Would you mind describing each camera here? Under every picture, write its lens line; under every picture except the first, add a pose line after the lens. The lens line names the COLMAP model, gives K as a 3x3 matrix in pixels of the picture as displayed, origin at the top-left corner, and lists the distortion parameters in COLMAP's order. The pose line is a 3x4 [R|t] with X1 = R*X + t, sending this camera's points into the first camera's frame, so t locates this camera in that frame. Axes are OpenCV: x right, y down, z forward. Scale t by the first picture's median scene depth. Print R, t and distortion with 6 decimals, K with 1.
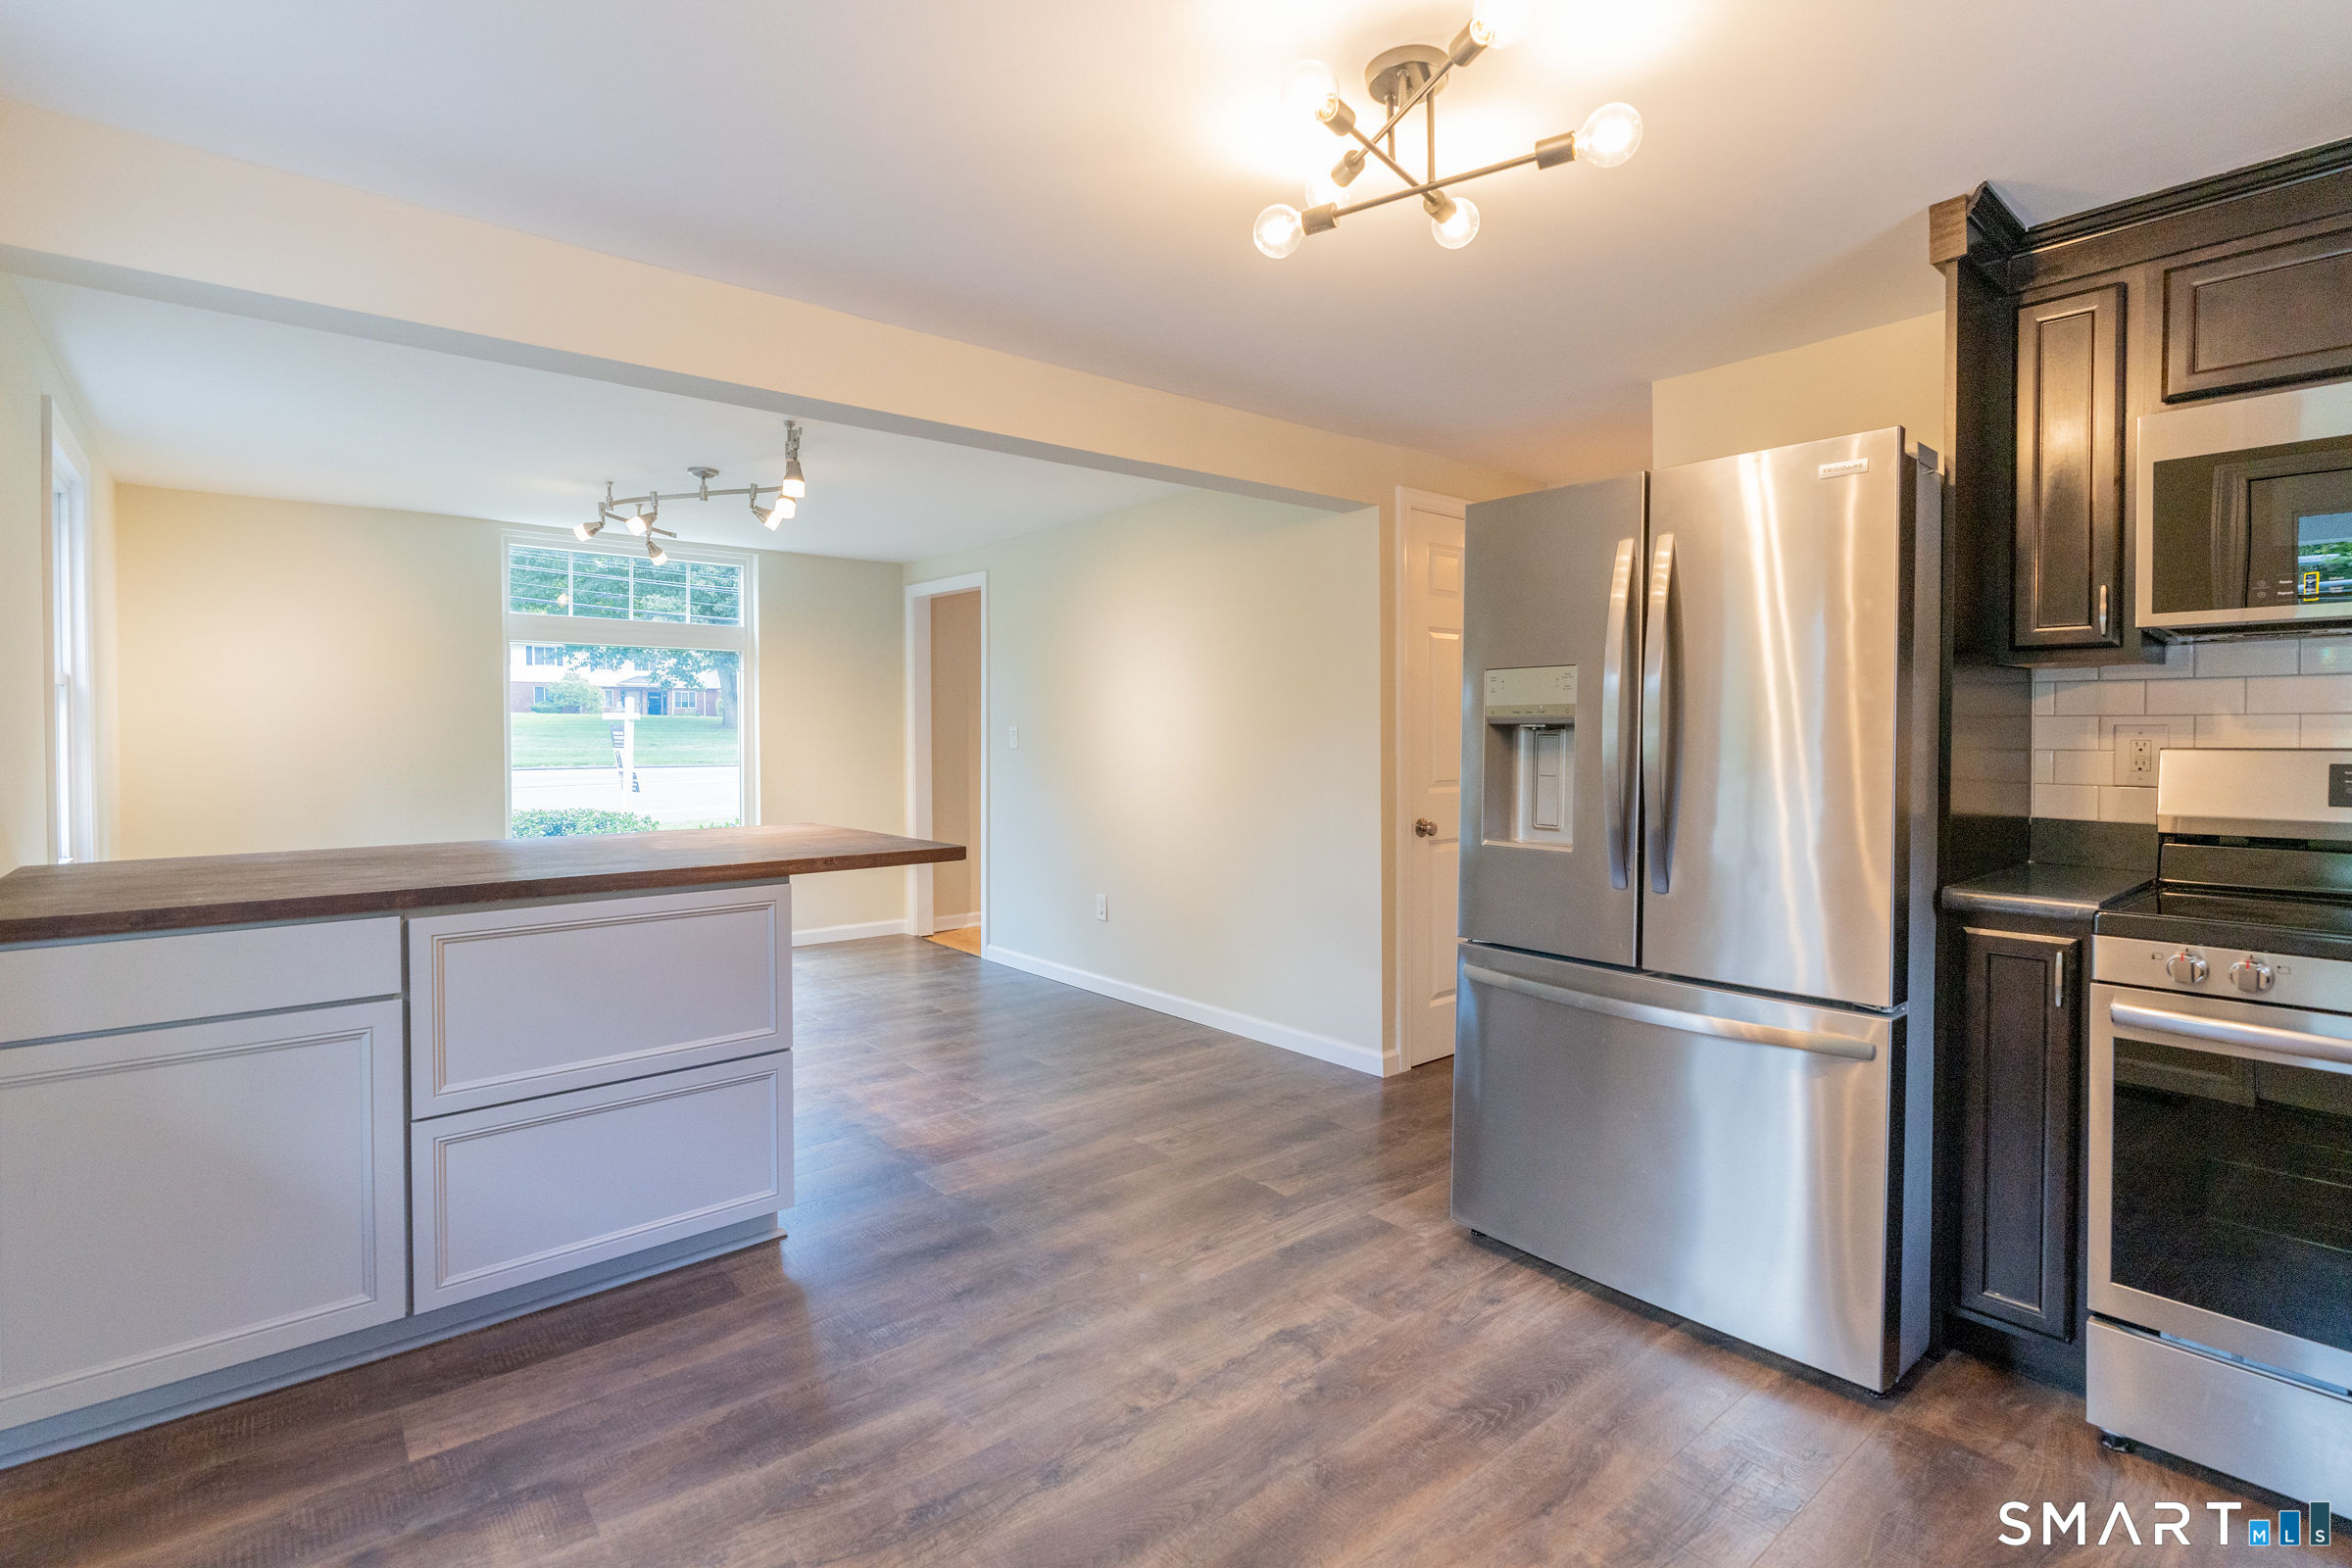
lens RADIAL K [[1097.4, 0, 1172.4], [0, 1097.4, 754.0], [0, 0, 1]] dist [0.000482, 0.000329]
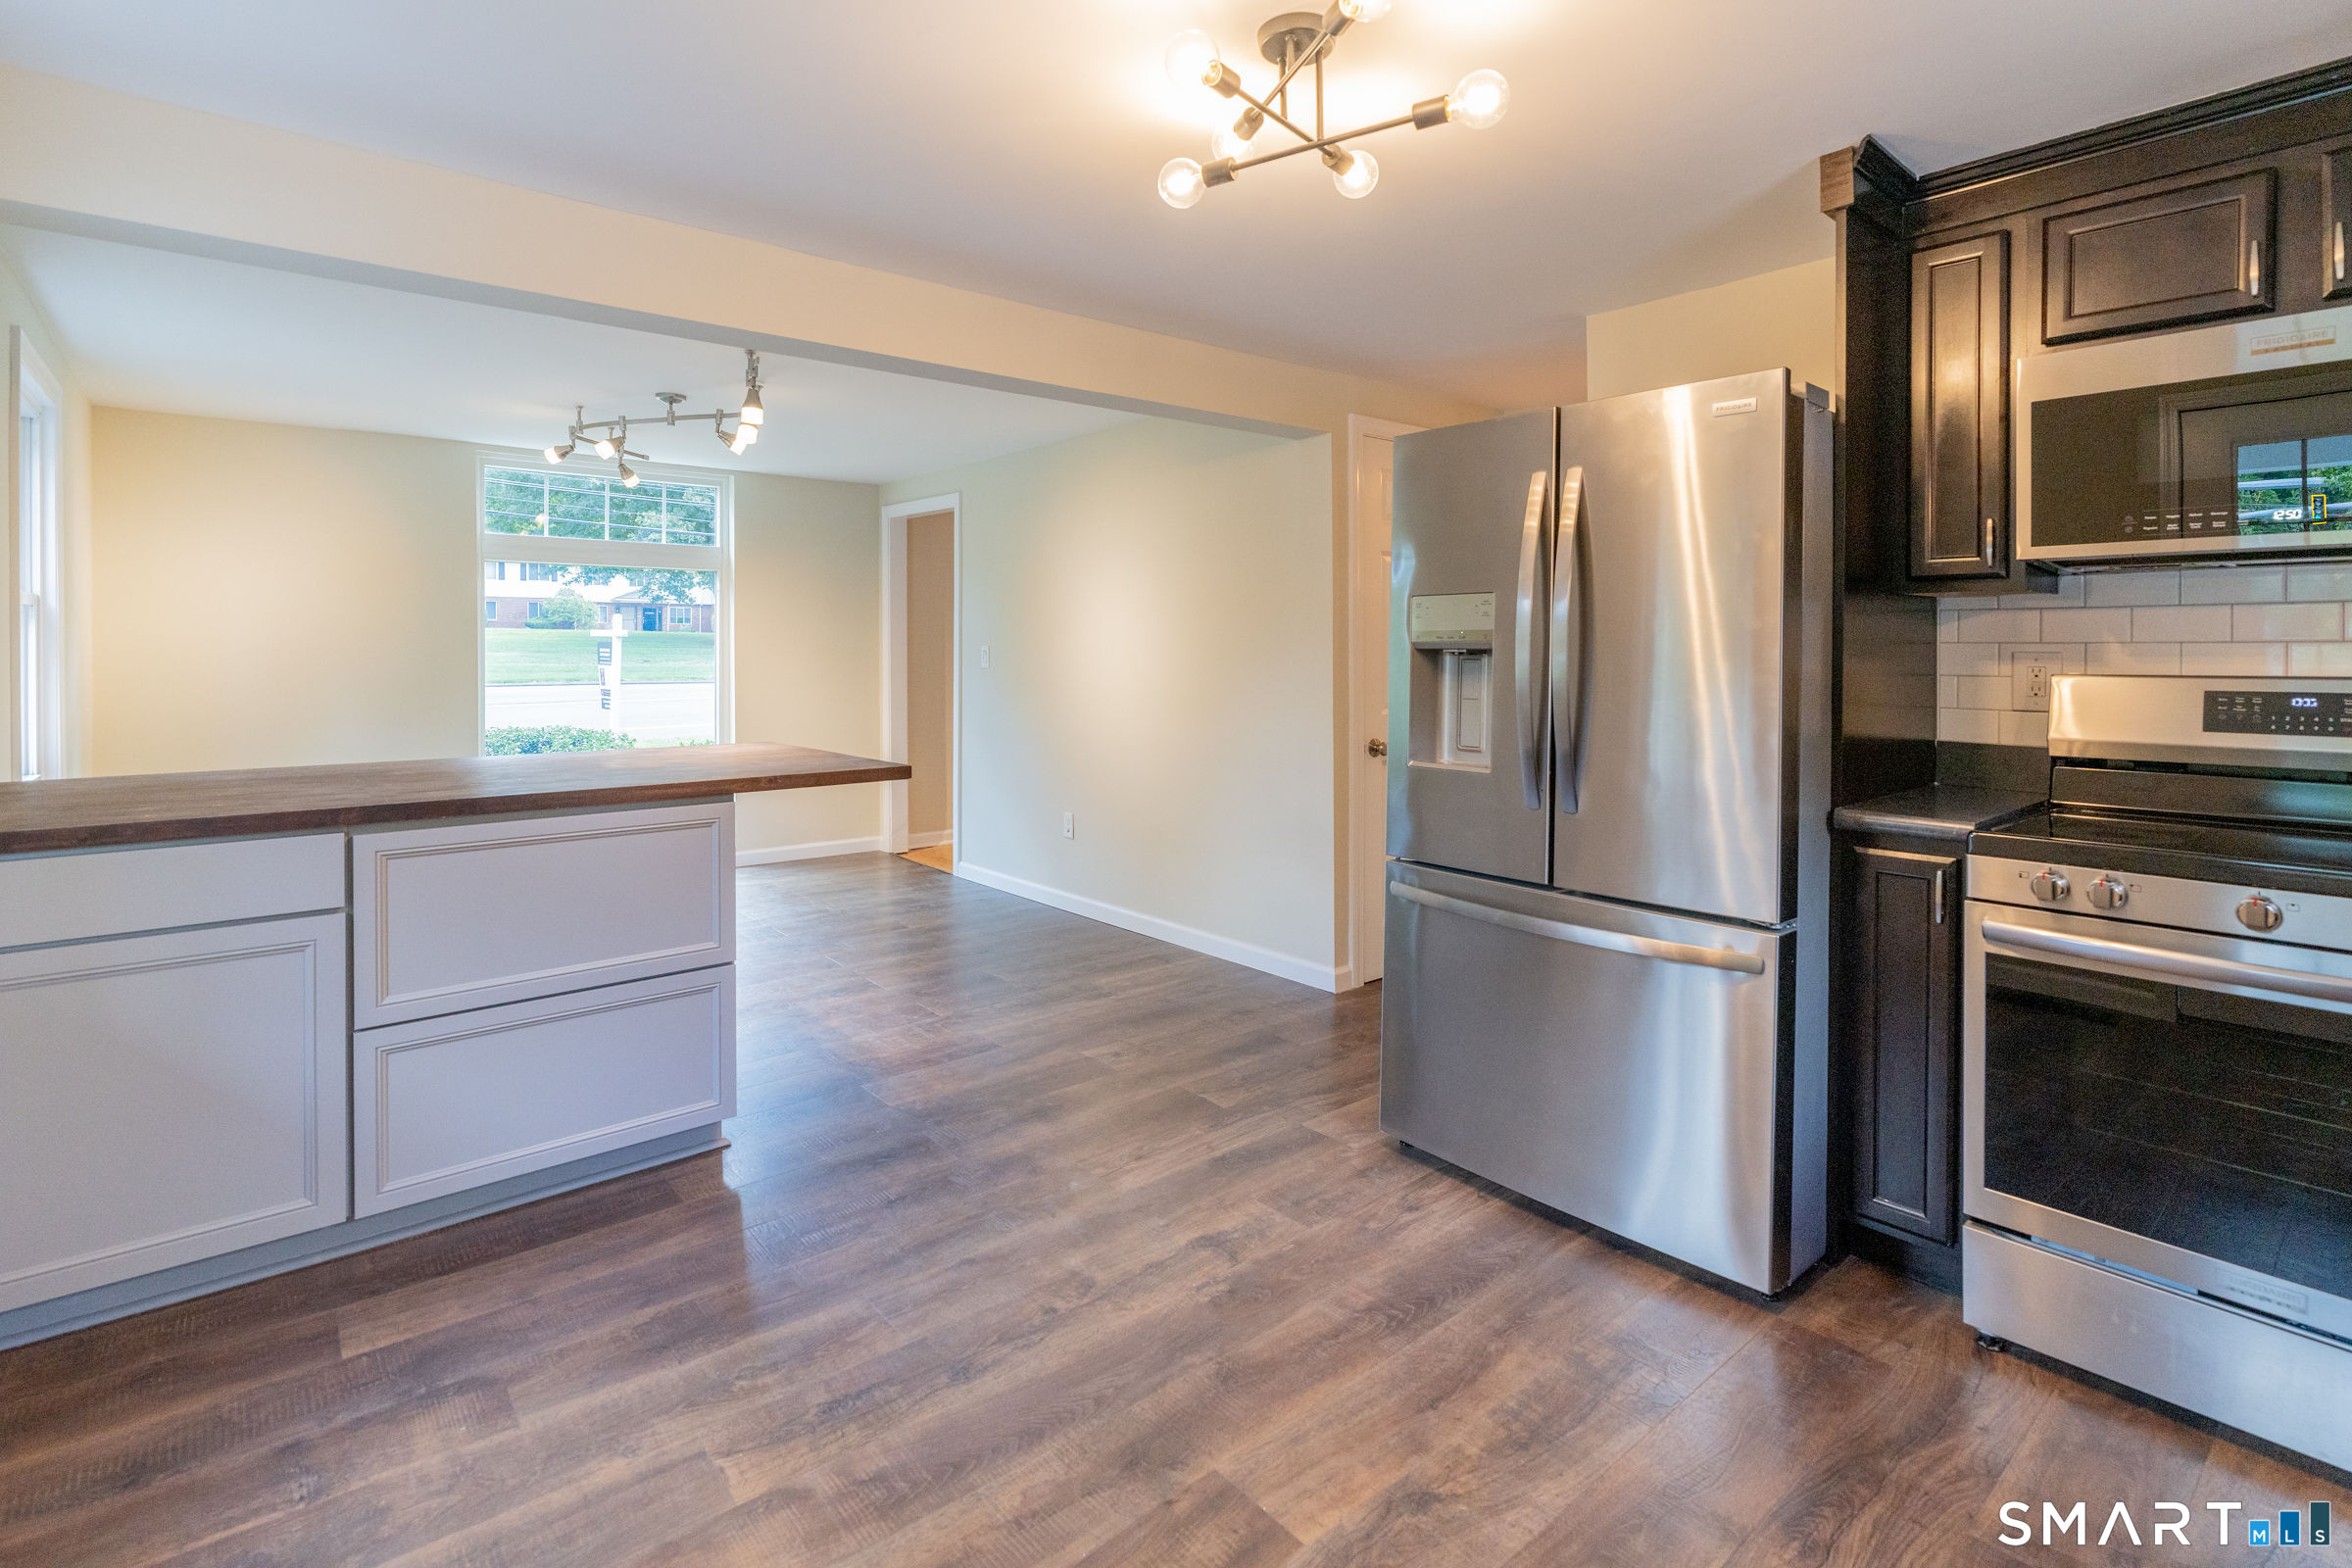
lens RADIAL K [[1100.6, 0, 1178.9], [0, 1100.6, 661.8], [0, 0, 1]] dist [0.000151, 0.000458]
pose [[0.999984, 0.003051, 0.004681, 0.074319], [-0.003012, 0.999961, -0.008325, -0.006939], [-0.004706, 0.008310, 0.999954, -0.042044]]
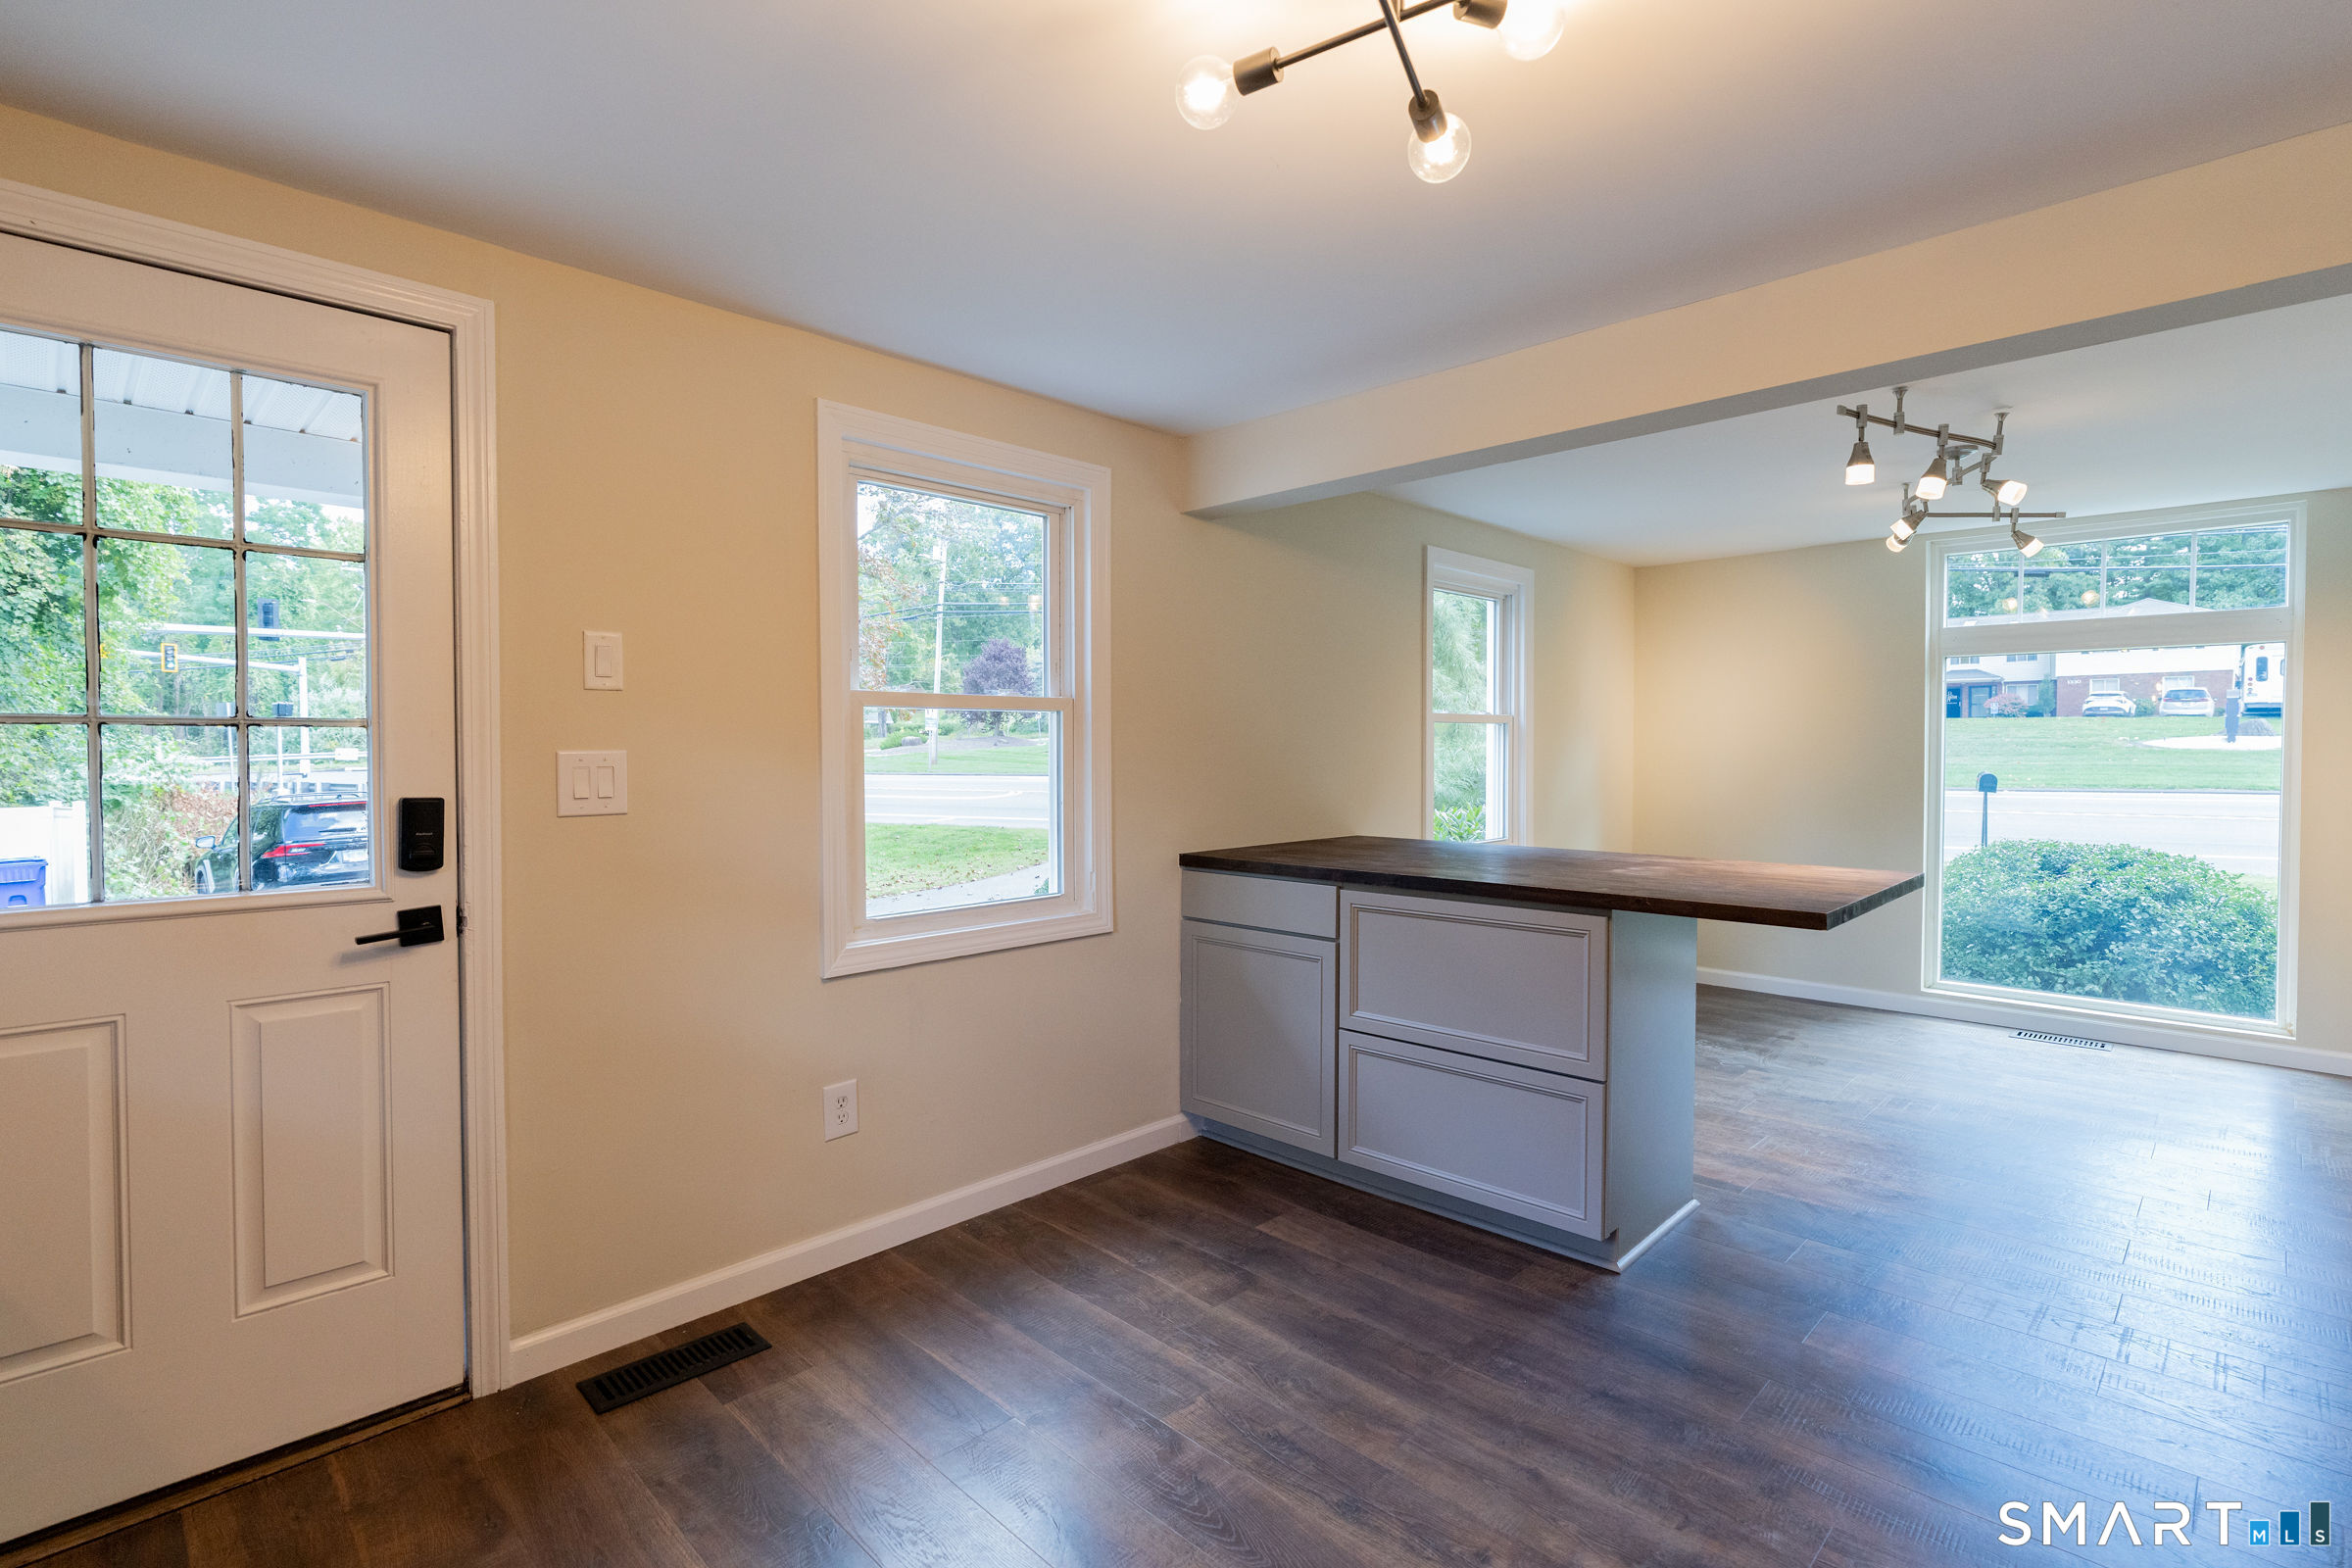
lens RADIAL K [[1133.3, 0, 1176.0], [0, 1133.3, 784.0], [0, 0, 1]] dist [0.000945, 0.000494]
pose [[0.095034, 0.033773, -0.994901, 0.741112], [-0.019872, 0.999290, 0.032024, -0.032409], [0.995276, 0.016727, 0.095638, 0.605392]]
